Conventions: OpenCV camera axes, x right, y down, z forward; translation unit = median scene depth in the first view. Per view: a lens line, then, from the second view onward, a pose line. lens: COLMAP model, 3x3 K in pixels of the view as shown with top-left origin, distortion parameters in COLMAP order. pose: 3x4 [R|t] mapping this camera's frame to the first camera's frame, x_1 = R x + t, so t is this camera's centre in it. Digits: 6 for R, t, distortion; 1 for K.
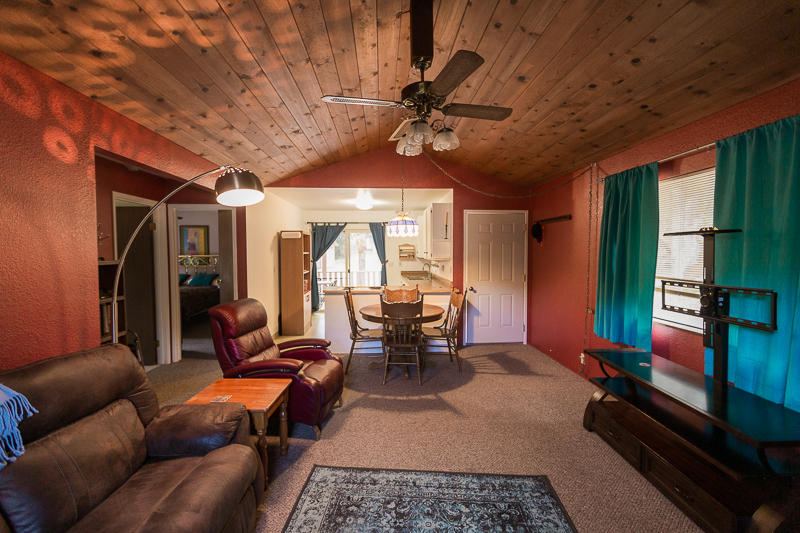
lens RADIAL K [[356.3, 0, 400.6], [0, 356.3, 266.9], [0, 0, 1]] dist [-0.000335, -0.000002]
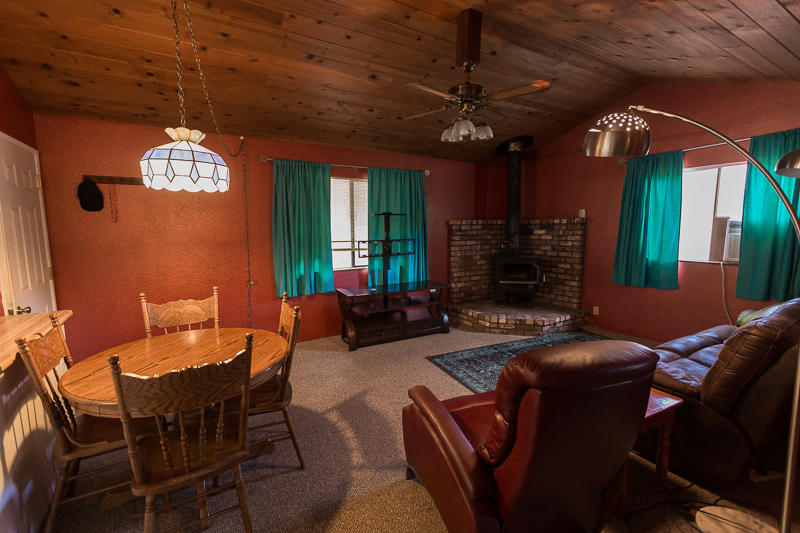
lens RADIAL K [[356.3, 0, 398.9], [0, 356.3, 266.4], [0, 0, 1]] dist [-0.000335, -0.000002]
pose [[-0.476935, -0.101395, 0.873071, -0.937474], [0.046778, 0.988988, 0.140411, -0.079556], [-0.877693, 0.107807, -0.466939, 1.809334]]
